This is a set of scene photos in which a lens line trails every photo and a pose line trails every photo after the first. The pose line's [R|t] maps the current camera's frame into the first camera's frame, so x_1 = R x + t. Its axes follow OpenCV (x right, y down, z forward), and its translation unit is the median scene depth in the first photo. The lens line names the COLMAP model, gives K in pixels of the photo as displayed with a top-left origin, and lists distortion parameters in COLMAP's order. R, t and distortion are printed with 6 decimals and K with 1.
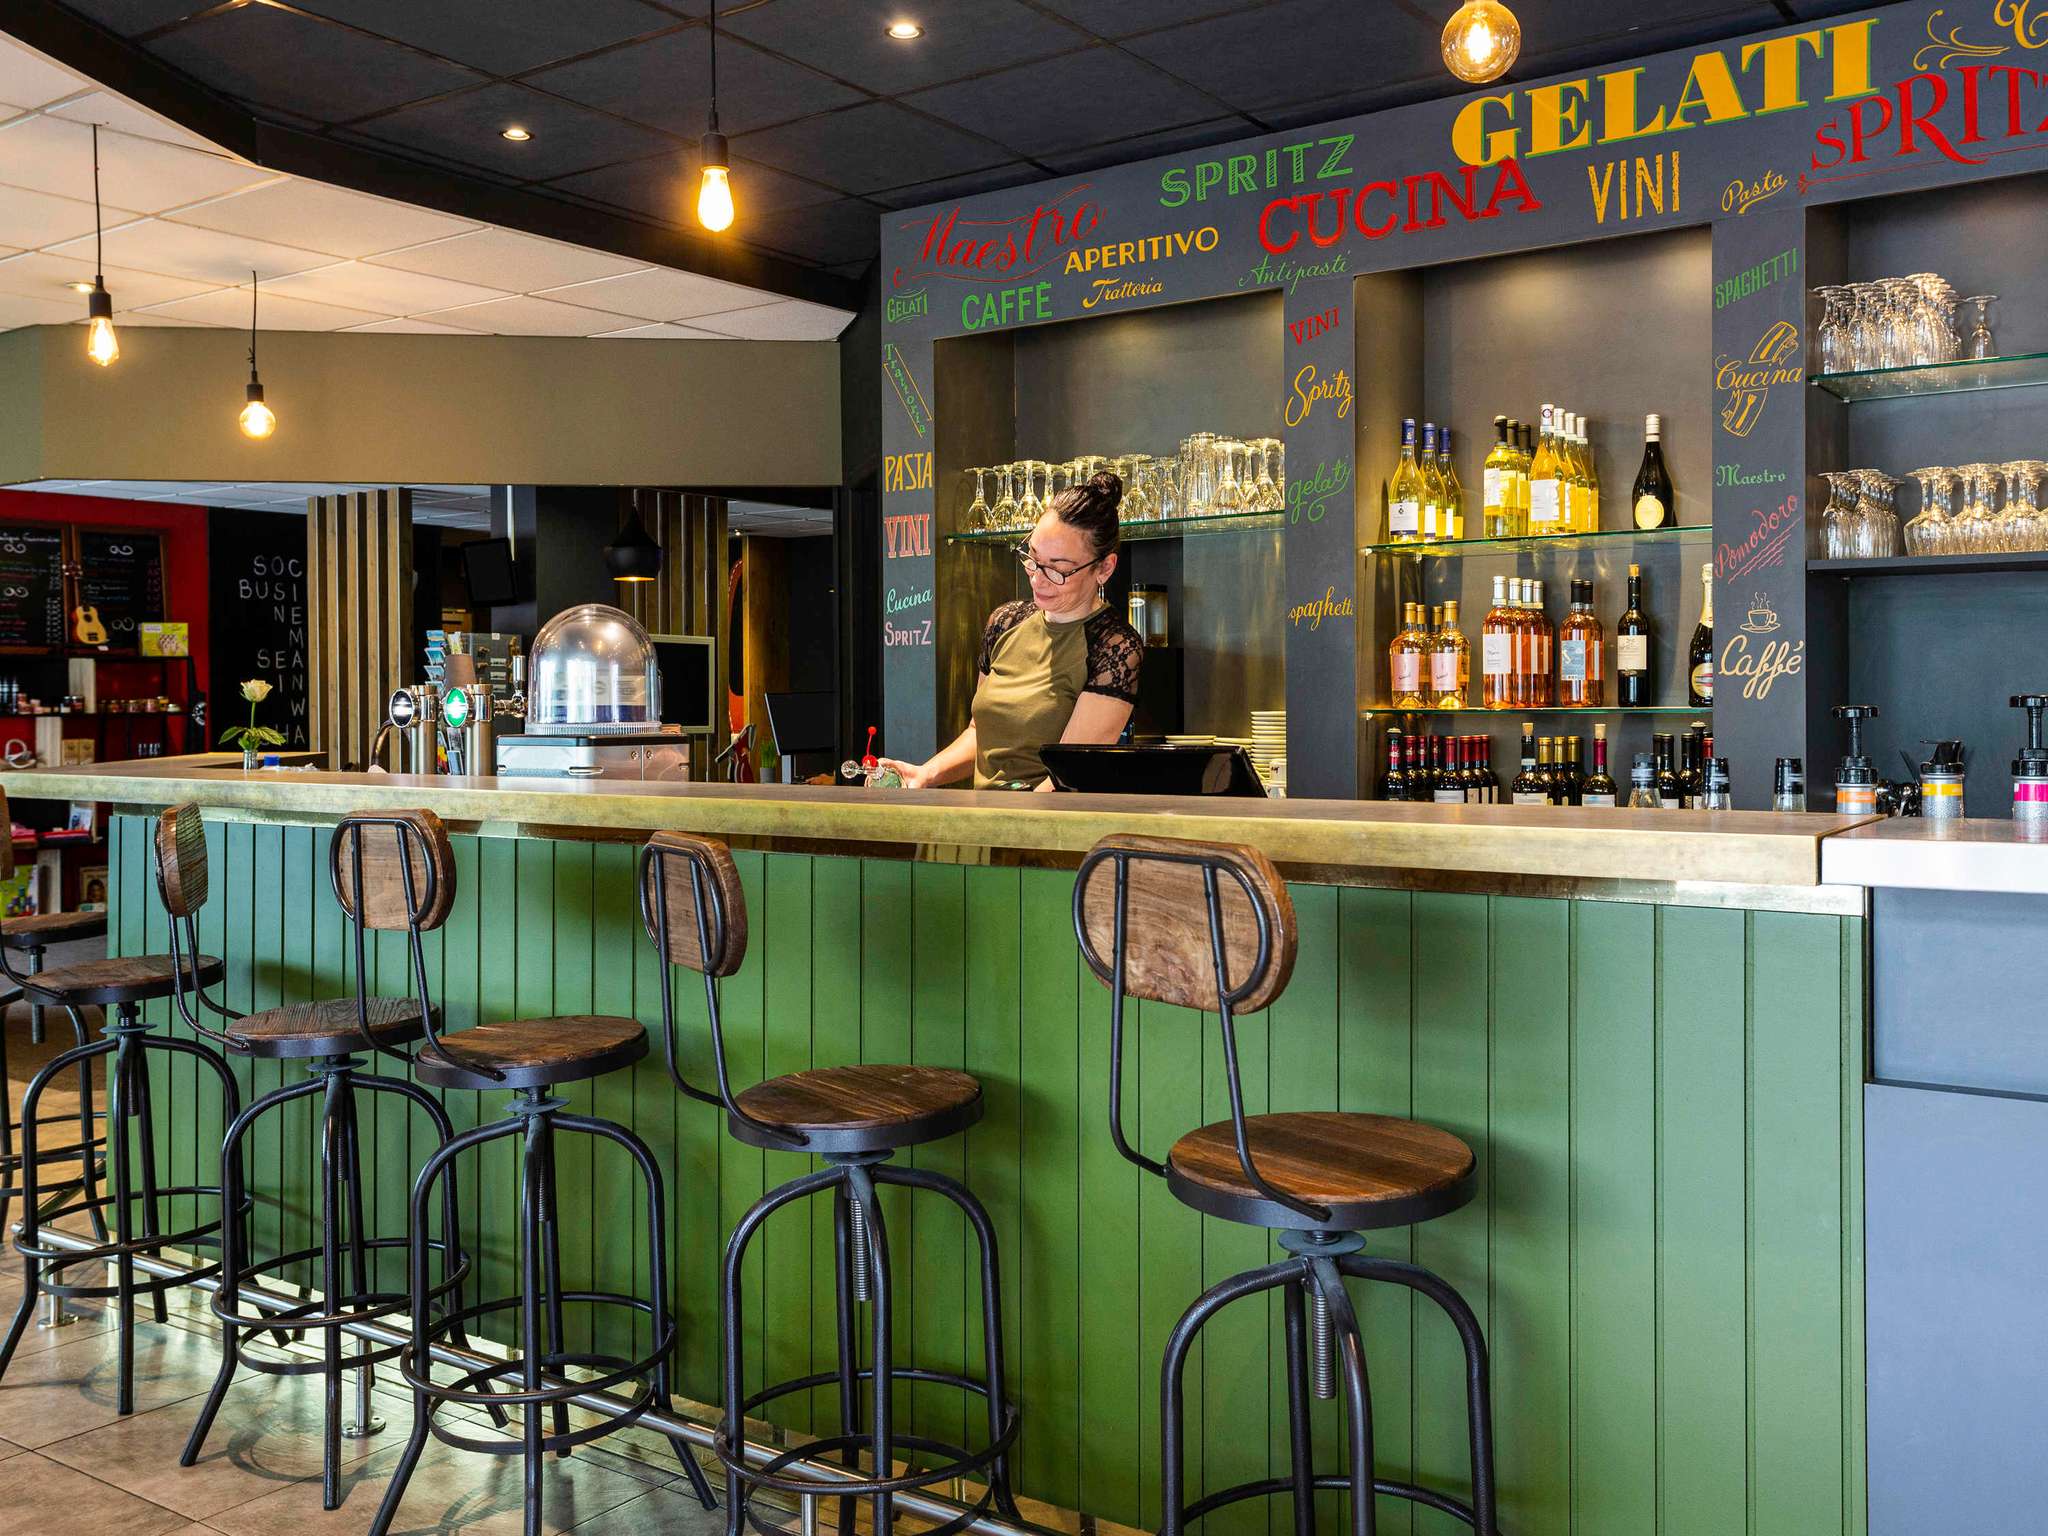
lens RADIAL K [[1817.4, 0, 1026.8], [0, 1817.4, 657.0], [0, 0, 1]] dist [-0.007020, 0.005792]
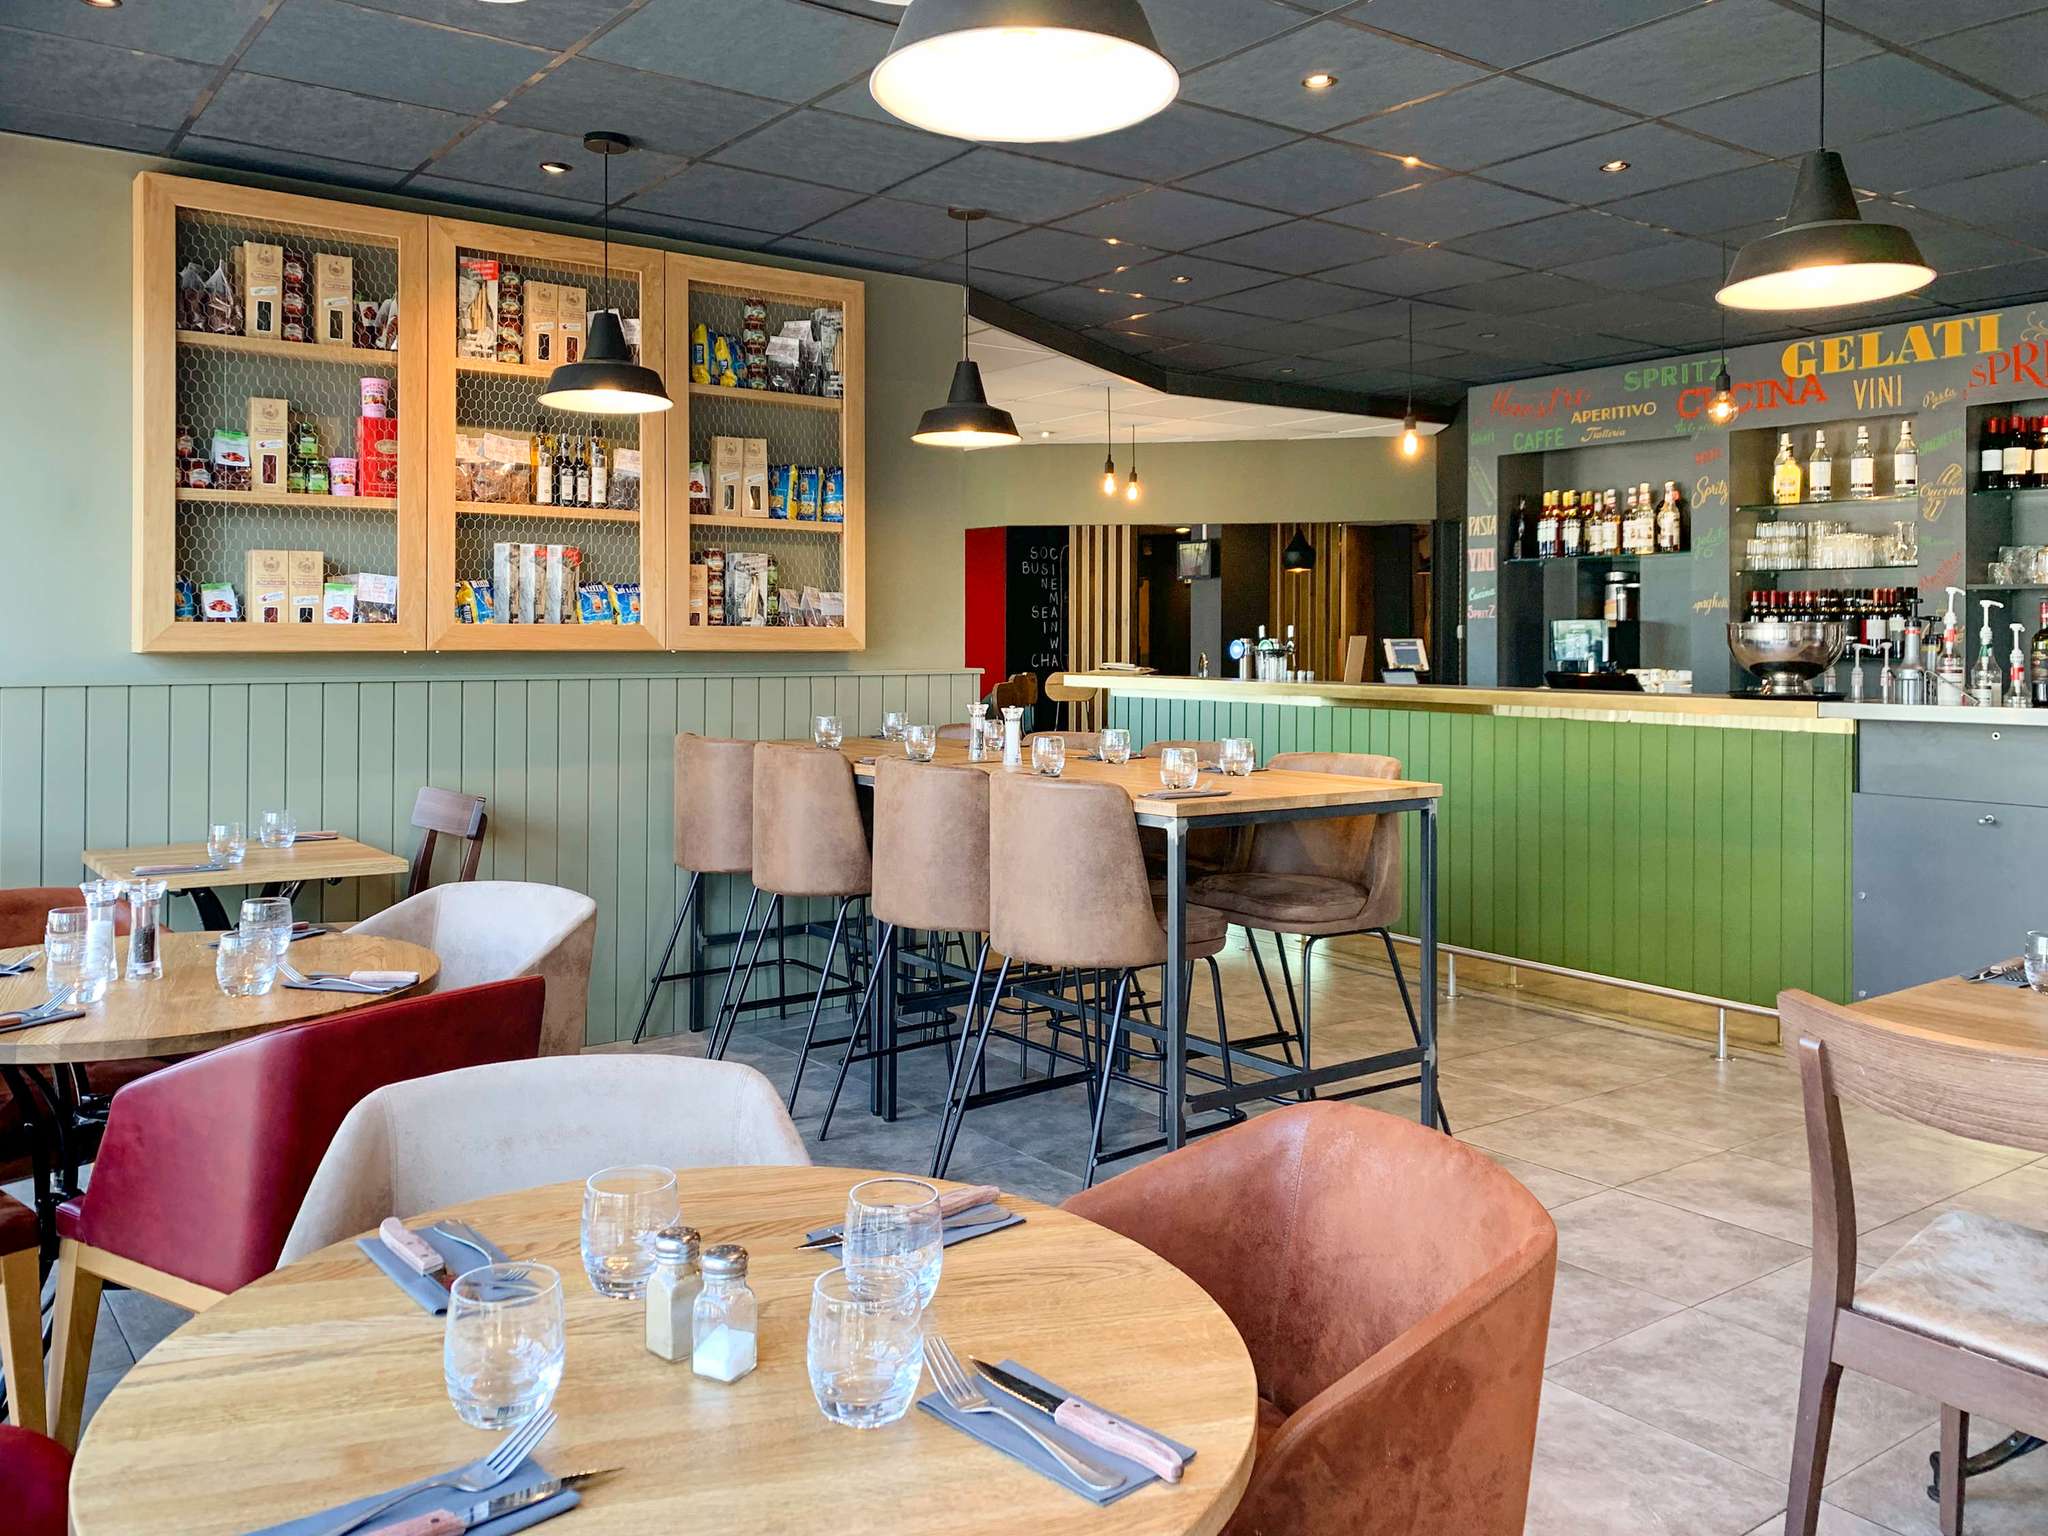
lens RADIAL K [[1636.5, 0, 1028.4], [0, 1636.5, 700.3], [0, 0, 1]] dist [-0.004237, 0.057548]
pose [[0.951113, 0.024109, -0.307900, 0.016513], [-0.004796, 0.997981, 0.063329, -0.031733], [0.308805, -0.058756, 0.949309, -0.886094]]
